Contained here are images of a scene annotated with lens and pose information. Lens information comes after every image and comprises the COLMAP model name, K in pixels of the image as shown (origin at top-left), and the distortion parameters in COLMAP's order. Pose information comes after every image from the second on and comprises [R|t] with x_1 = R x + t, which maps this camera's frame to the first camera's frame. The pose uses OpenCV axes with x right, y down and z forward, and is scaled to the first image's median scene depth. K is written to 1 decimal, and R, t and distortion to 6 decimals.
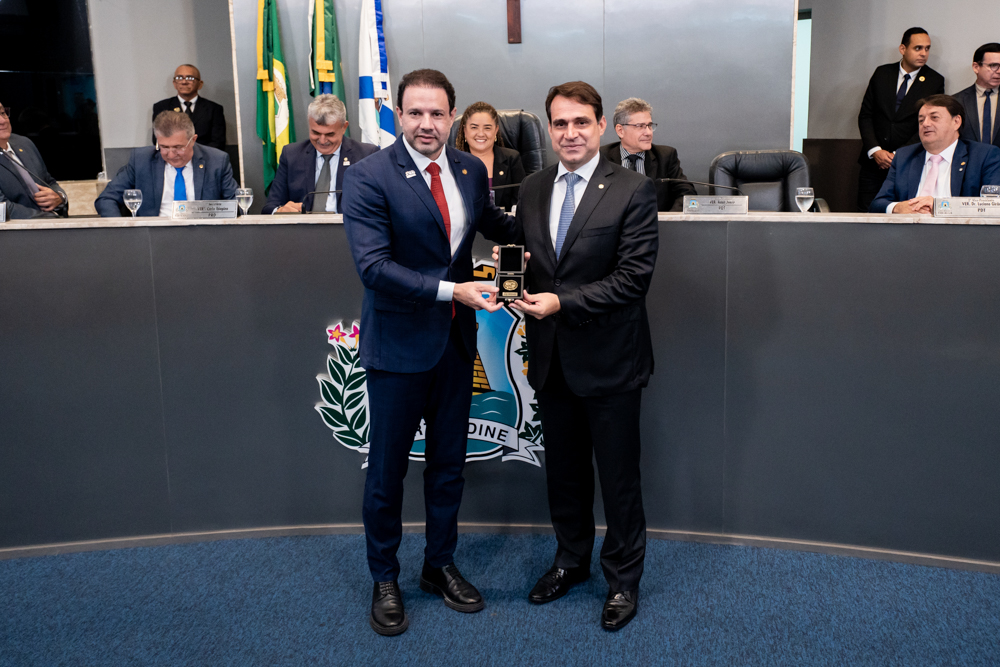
lens RADIAL K [[966.4, 0, 546.1], [0, 966.4, 279.5], [0, 0, 1]] dist [0.015401, 0.053973]
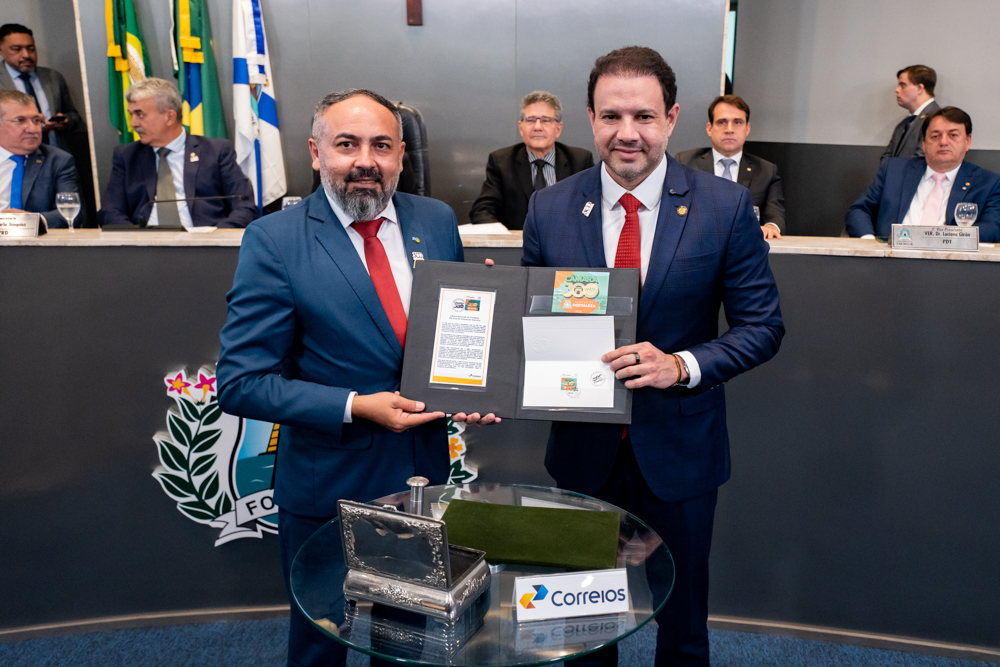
lens RADIAL K [[910.9, 0, 551.0], [0, 910.9, 324.1], [0, 0, 1]] dist [0.013312, 0.062460]
pose [[0.995142, 0.002065, 0.098425, 0.015000], [-0.008747, 0.997681, 0.067502, -0.046348], [-0.098058, -0.068035, 0.992852, 0.222388]]
